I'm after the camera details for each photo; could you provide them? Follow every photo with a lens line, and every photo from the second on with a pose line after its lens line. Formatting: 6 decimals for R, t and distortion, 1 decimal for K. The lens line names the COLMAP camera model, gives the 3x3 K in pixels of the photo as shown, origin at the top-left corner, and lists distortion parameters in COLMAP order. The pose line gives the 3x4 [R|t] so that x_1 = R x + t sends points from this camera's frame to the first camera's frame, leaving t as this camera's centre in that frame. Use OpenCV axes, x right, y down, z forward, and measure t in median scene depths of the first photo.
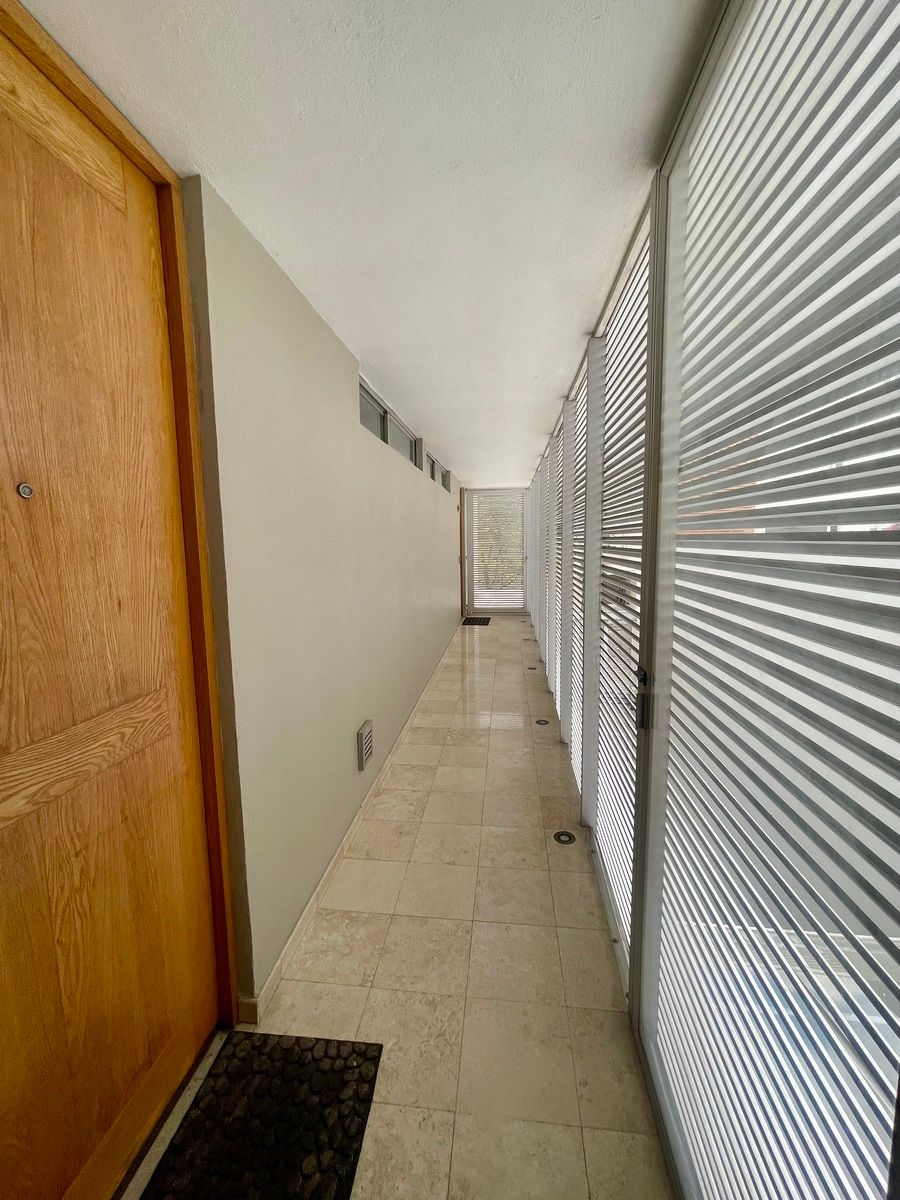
lens RADIAL K [[488.0, 0, 451.7], [0, 488.0, 596.2], [0, 0, 1]] dist [-0.000790, 0.000212]
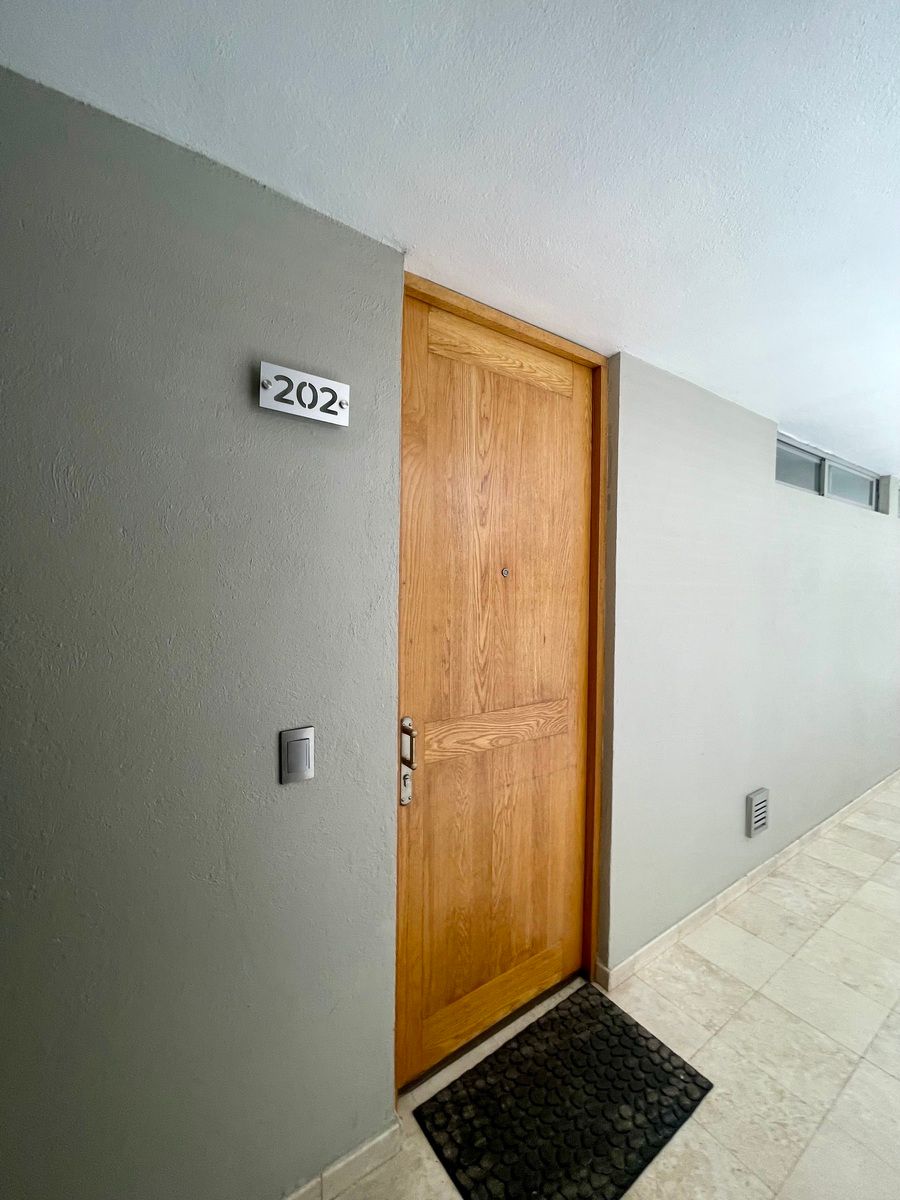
lens RADIAL K [[488.0, 0, 451.7], [0, 488.0, 596.2], [0, 0, 1]] dist [-0.000790, 0.000212]
pose [[0.664667, 0.033020, -0.746410, 0.265360], [-0.106571, 0.992998, -0.050972, -0.007792], [0.739500, 0.113425, 0.663531, -0.260556]]
